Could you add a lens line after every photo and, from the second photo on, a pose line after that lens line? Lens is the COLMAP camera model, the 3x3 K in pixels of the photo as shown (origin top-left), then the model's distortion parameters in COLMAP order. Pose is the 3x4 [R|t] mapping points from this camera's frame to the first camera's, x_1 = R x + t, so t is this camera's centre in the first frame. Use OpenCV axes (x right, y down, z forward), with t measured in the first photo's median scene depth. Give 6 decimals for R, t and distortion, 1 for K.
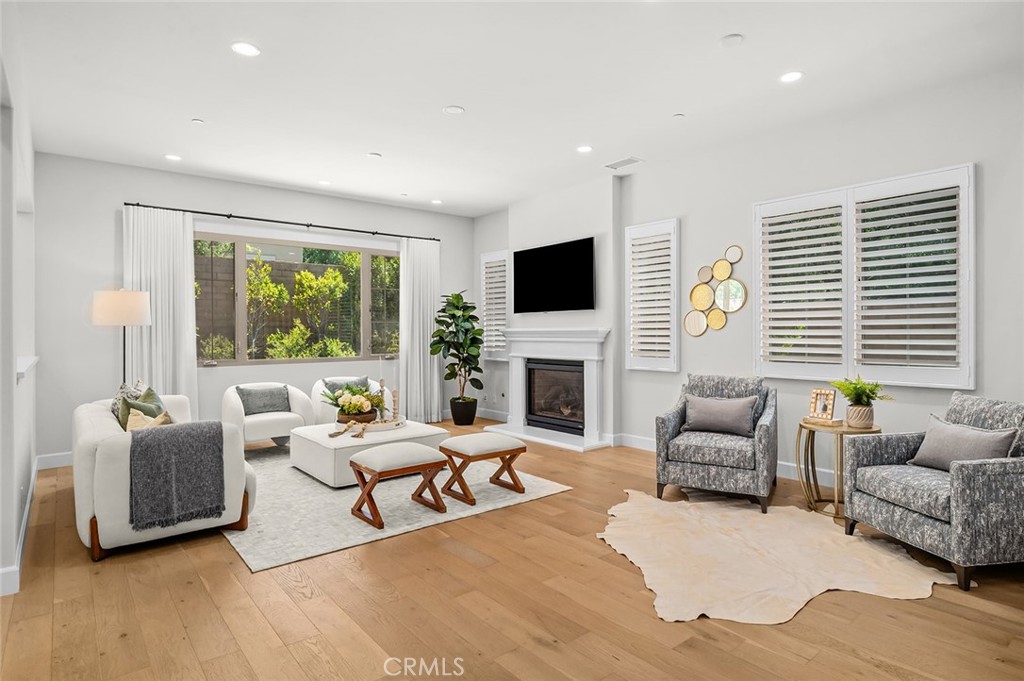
lens RADIAL K [[553.4, 0, 518.5], [0, 553.4, 335.8], [0, 0, 1]] dist [-0.014351, -0.000002]
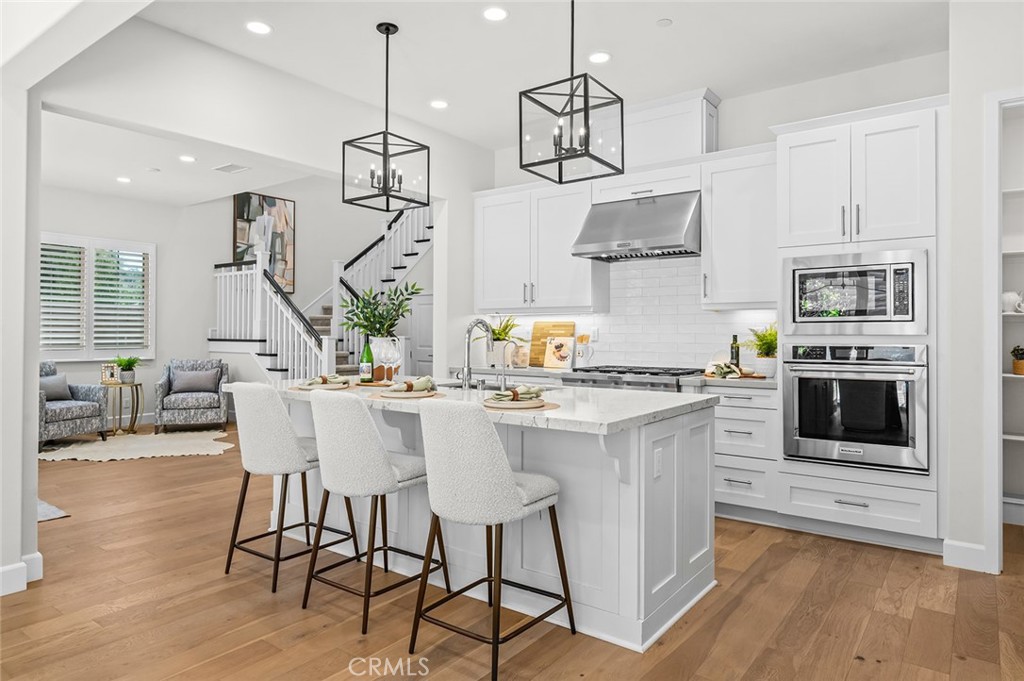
lens RADIAL K [[609.4, 0, 512.0], [0, 609.4, 340.5], [0, 0, 1]] dist [0.000402, -0.000220]
pose [[-0.245347, -0.008839, 0.969395, -1.034175], [0.004420, 0.999938, 0.010237, 0.009849], [-0.969425, 0.006796, -0.245293, 0.185200]]
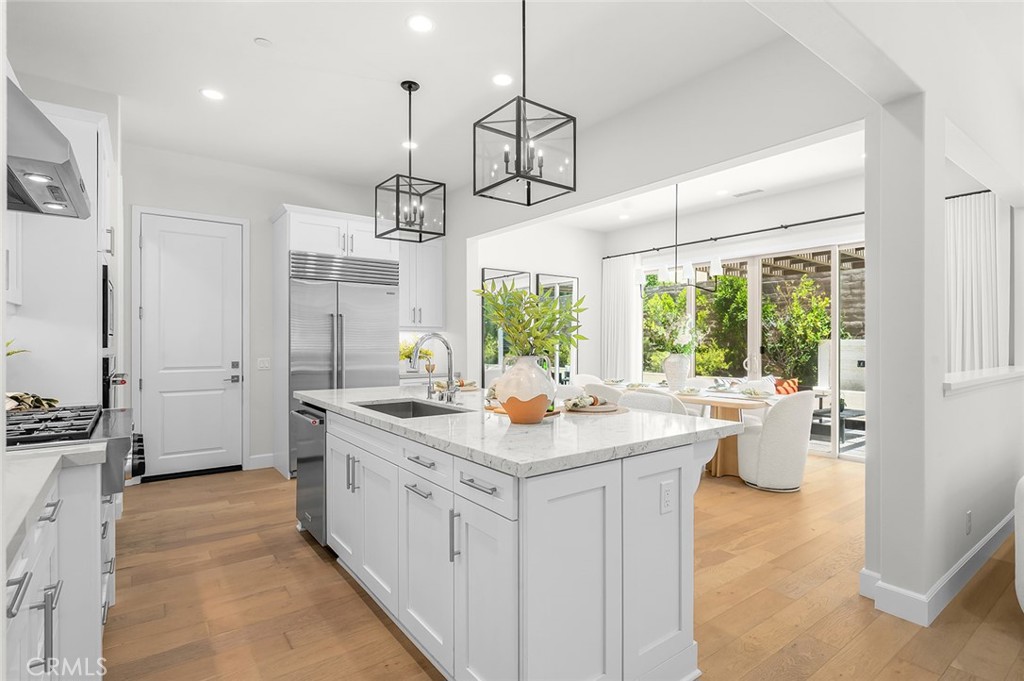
lens RADIAL K [[504.5, 0, 512.0], [0, 504.5, 340.5], [0, 0, 1]] dist [-0.001673, -0.000345]
pose [[-0.053716, 0.001231, -0.998555, -0.025283], [-0.007555, 0.999970, 0.001639, 0.000624], [0.998528, 0.007632, -0.053705, 0.173904]]
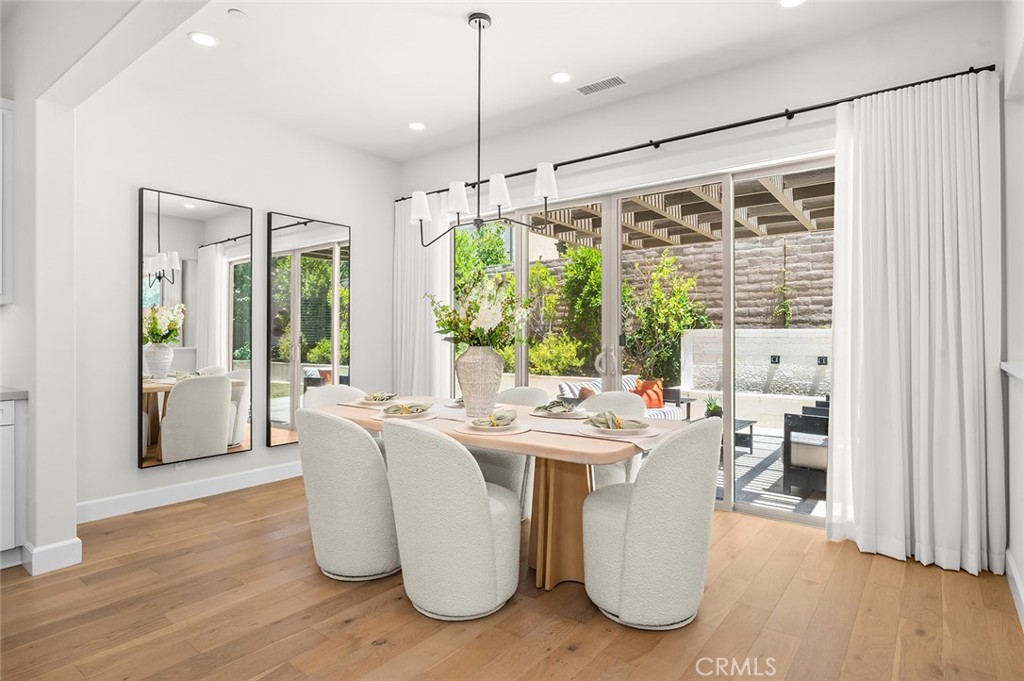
lens RADIAL K [[552.4, 0, 509.4], [0, 552.4, 328.9], [0, 0, 1]] dist [-0.002700, -0.000084]
pose [[0.213546, -0.009639, -0.976886, -0.423988], [-0.006162, 0.999918, -0.011213, 0.012437], [0.976914, 0.008414, 0.213469, 0.336887]]
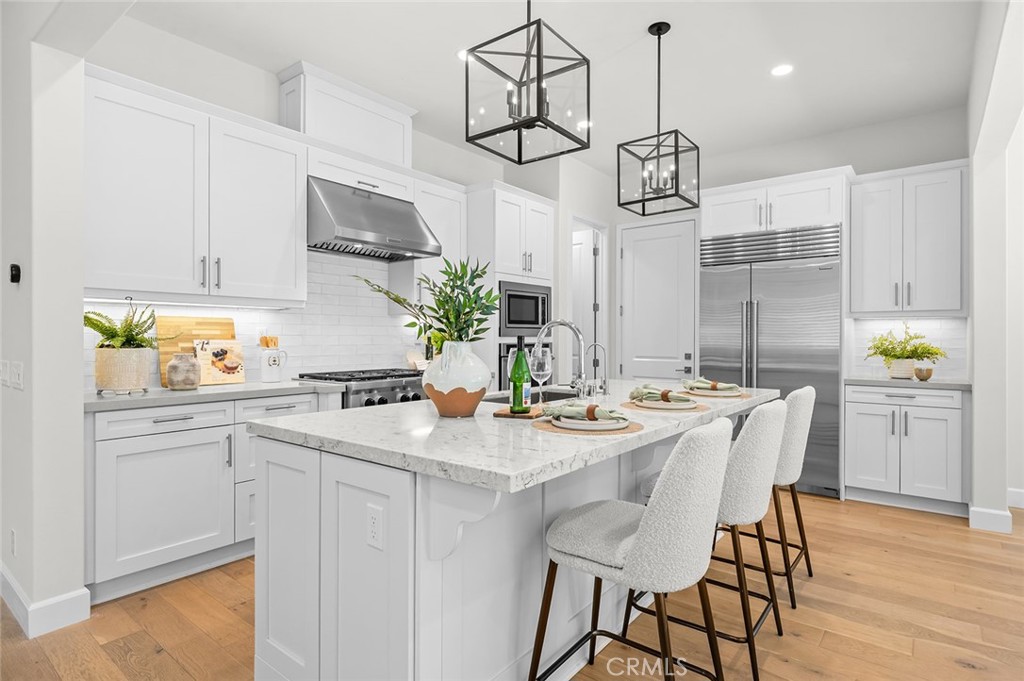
lens RADIAL K [[553.4, 0, 518.5], [0, 553.4, 335.8], [0, 0, 1]] dist [-0.014351, -0.000002]
pose [[-0.974984, -0.000541, -0.222274, -0.351253], [-0.001778, 0.999984, 0.005365, 0.006229], [0.222267, 0.005626, -0.974970, 0.523516]]
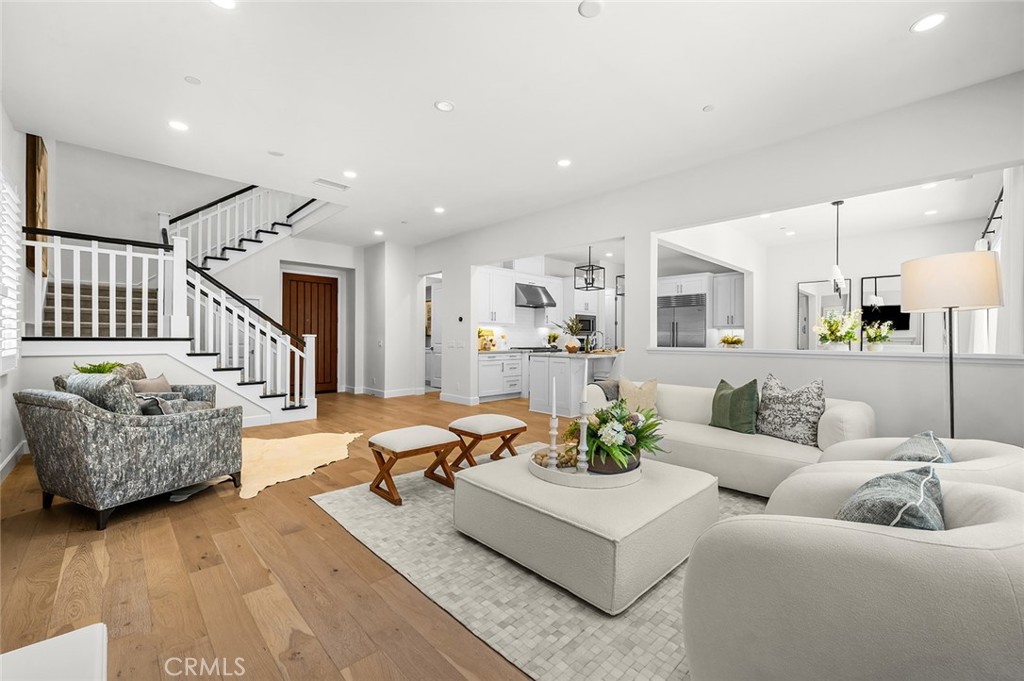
lens RADIAL K [[426.0, 0, 512.0], [0, 426.0, 340.5], [0, 0, 1]] dist [0.000618, -0.000017]
pose [[-0.996473, -0.002469, -0.083877, -0.126760], [-0.003490, 0.999922, 0.012019, 0.011303], [0.083841, 0.012270, -0.996404, 1.324486]]
